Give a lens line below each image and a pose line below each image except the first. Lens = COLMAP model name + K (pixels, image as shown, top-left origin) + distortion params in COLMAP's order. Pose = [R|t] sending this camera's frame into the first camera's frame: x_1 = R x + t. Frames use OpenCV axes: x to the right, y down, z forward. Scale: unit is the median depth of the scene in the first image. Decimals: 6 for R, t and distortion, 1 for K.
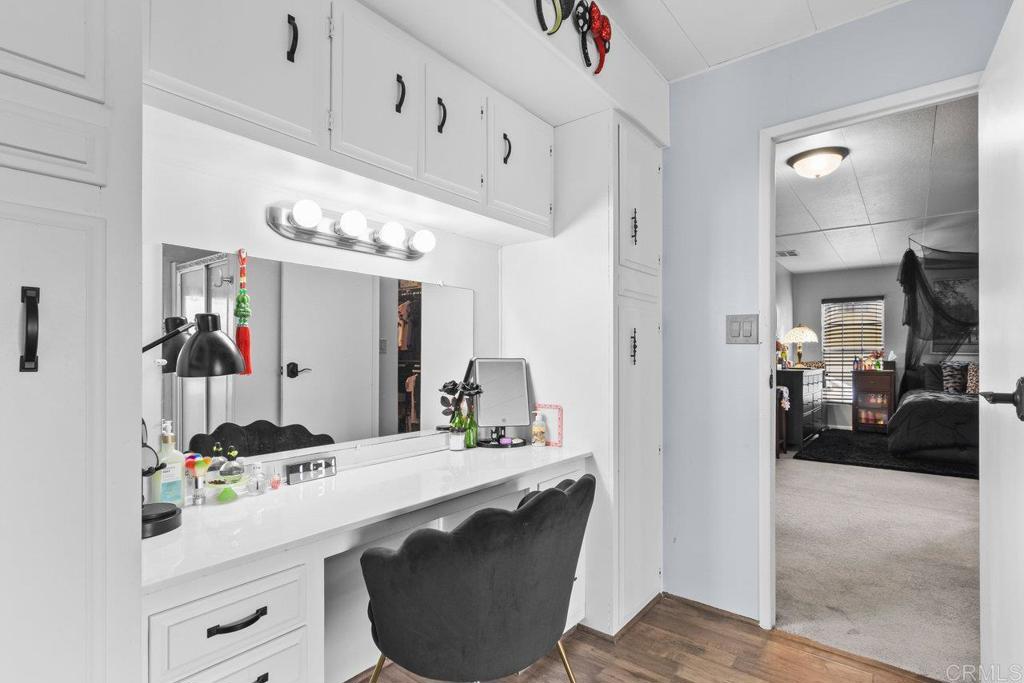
lens RADIAL K [[498.2, 0, 510.7], [0, 498.2, 351.3], [0, 0, 1]] dist [0.000673, 0.002349]
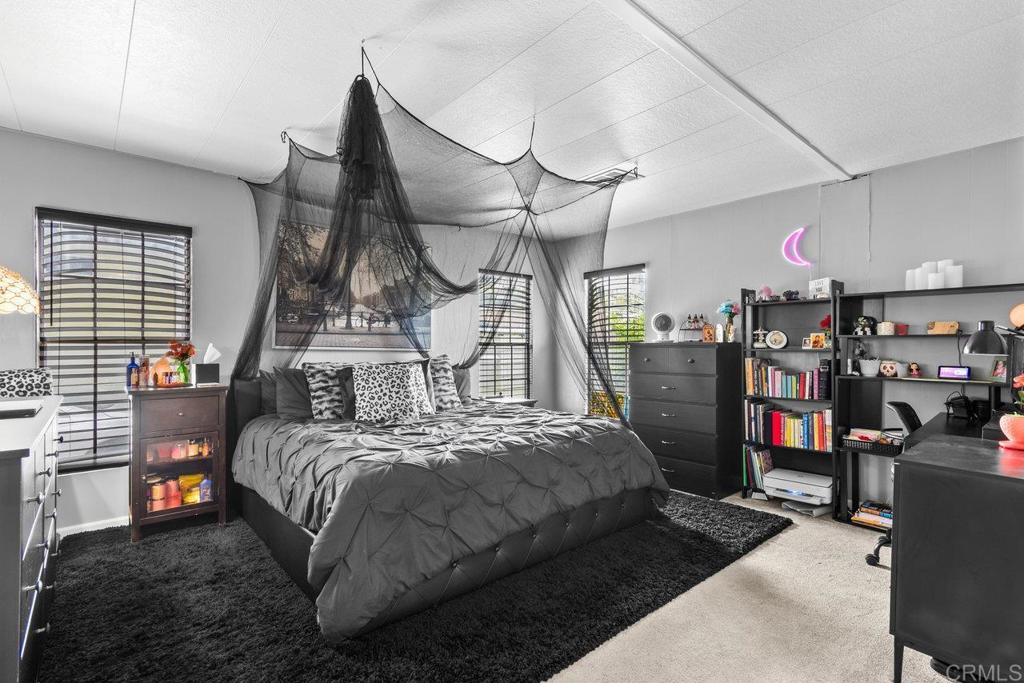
lens RADIAL K [[470.9, 0, 509.9], [0, 470.9, 344.7], [0, 0, 1]] dist [0.000301, 0.001191]
pose [[0.165065, -0.001129, 0.986282, 0.368265], [-0.012922, 0.999911, 0.003307, -0.004677], [-0.986198, -0.013291, 0.165036, 0.657168]]
